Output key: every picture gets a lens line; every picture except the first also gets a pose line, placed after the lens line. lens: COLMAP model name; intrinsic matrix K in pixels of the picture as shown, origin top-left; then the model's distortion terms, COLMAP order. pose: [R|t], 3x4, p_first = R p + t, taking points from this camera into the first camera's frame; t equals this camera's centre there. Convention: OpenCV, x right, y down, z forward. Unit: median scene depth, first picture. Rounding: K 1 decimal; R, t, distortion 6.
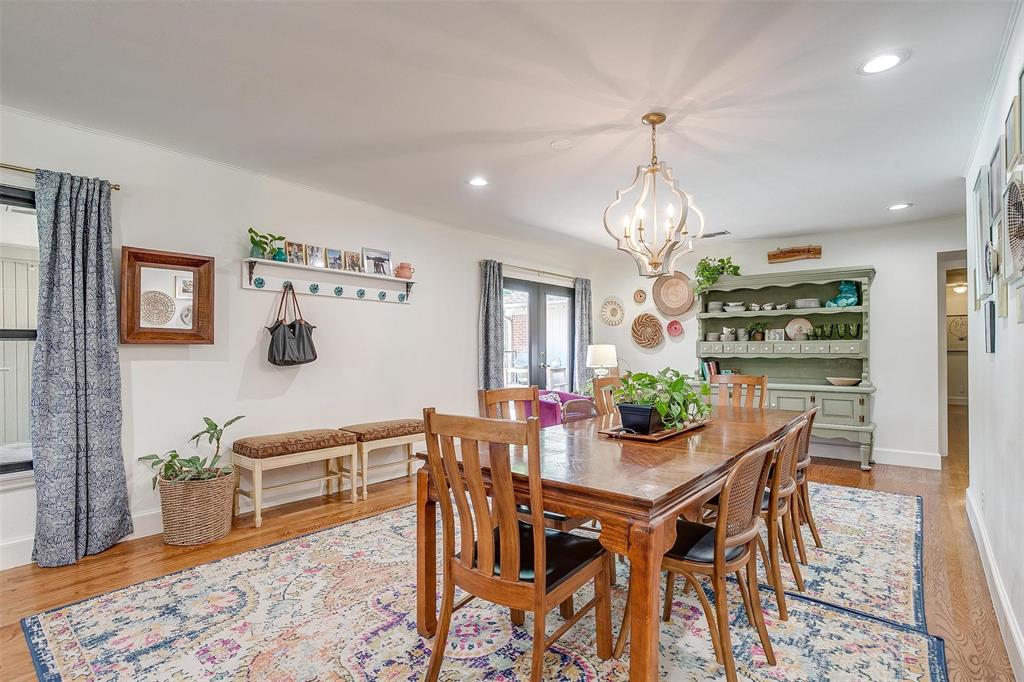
lens RADIAL K [[501.3, 0, 514.5], [0, 501.3, 346.6], [0, 0, 1]] dist [-0.036375, 0.022963]
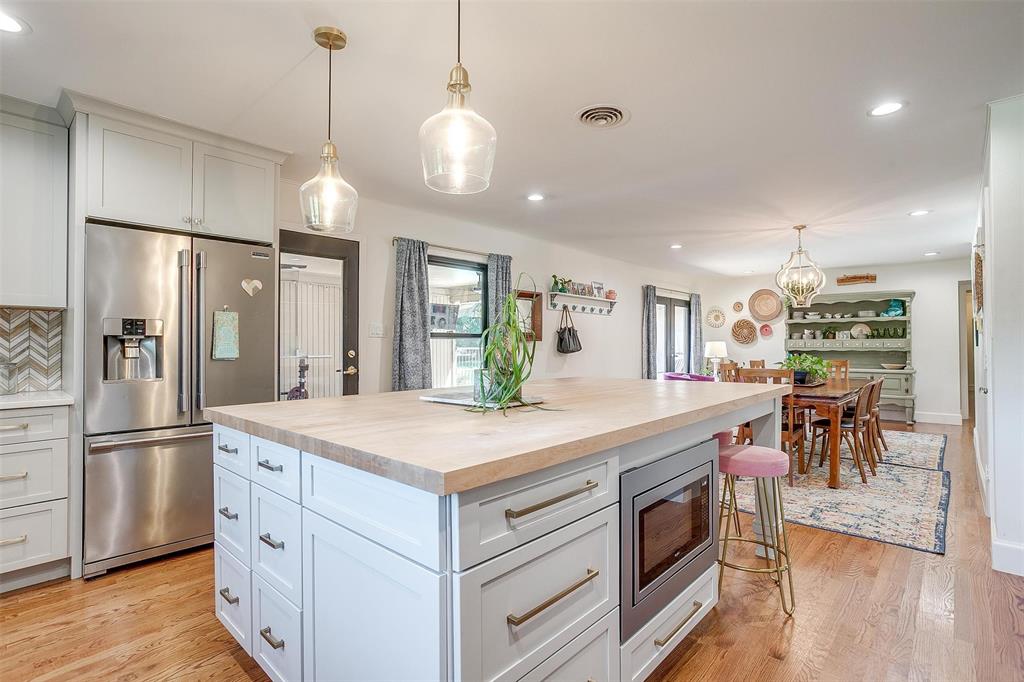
lens RADIAL K [[501.3, 0, 511.8], [0, 501.3, 337.1], [0, 0, 1]] dist [-0.036375, 0.022963]
pose [[0.998788, 0.002316, -0.049162, -0.407741], [-0.002926, 0.999919, -0.012354, 0.003143], [0.049130, 0.012483, 0.998714, -0.541256]]
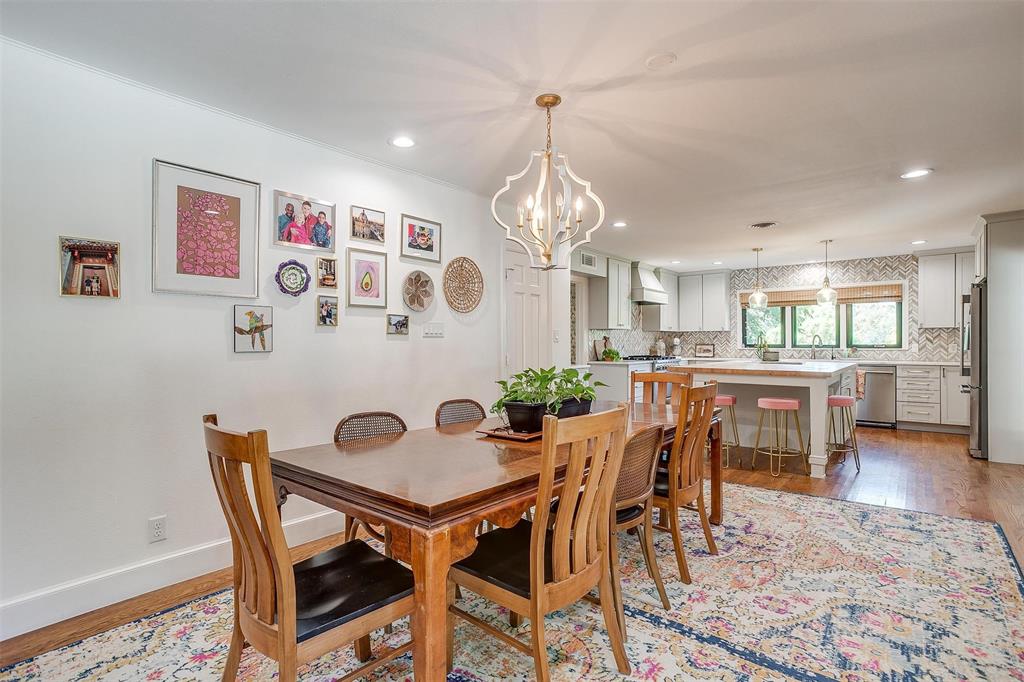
lens RADIAL K [[501.3, 0, 506.3], [0, 501.3, 346.1], [0, 0, 1]] dist [-0.036375, 0.022963]
pose [[-0.999930, 0.009028, 0.007593, 0.191844], [0.009027, 0.999959, -0.000196, 0.002947], [-0.007595, -0.000127, -0.999971, 1.044138]]
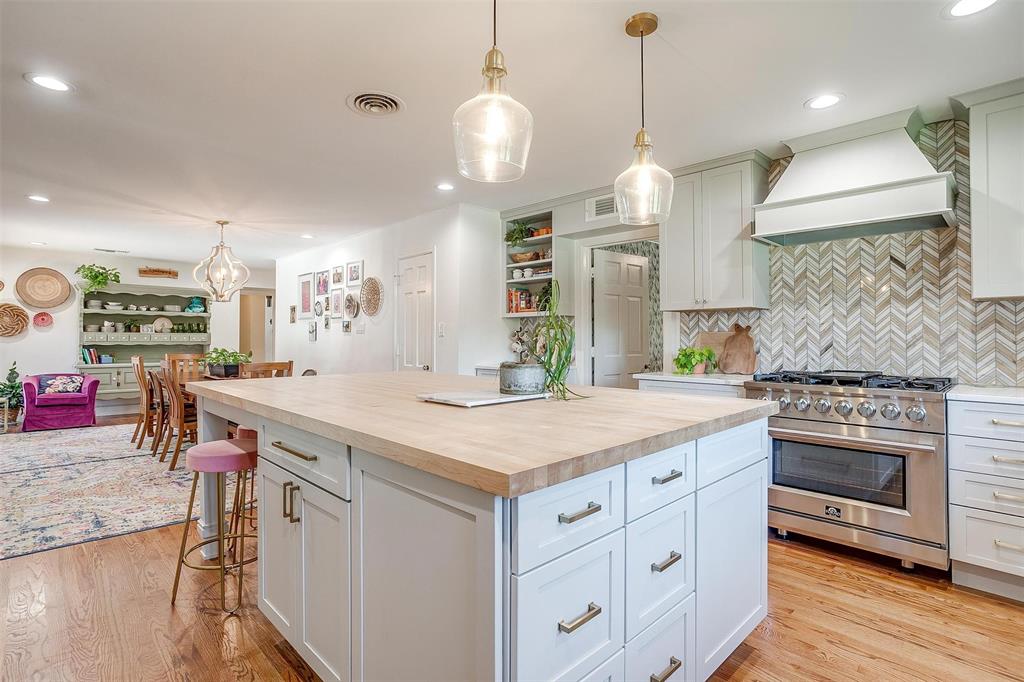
lens RADIAL K [[501.3, 0, 504.1], [0, 501.3, 338.3], [0, 0, 1]] dist [-0.036375, 0.022963]
pose [[0.114575, 0.005842, 0.993397, -0.828399], [-0.008487, 0.999952, -0.004902, 0.002593], [-0.993378, -0.007870, 0.114620, -0.183555]]
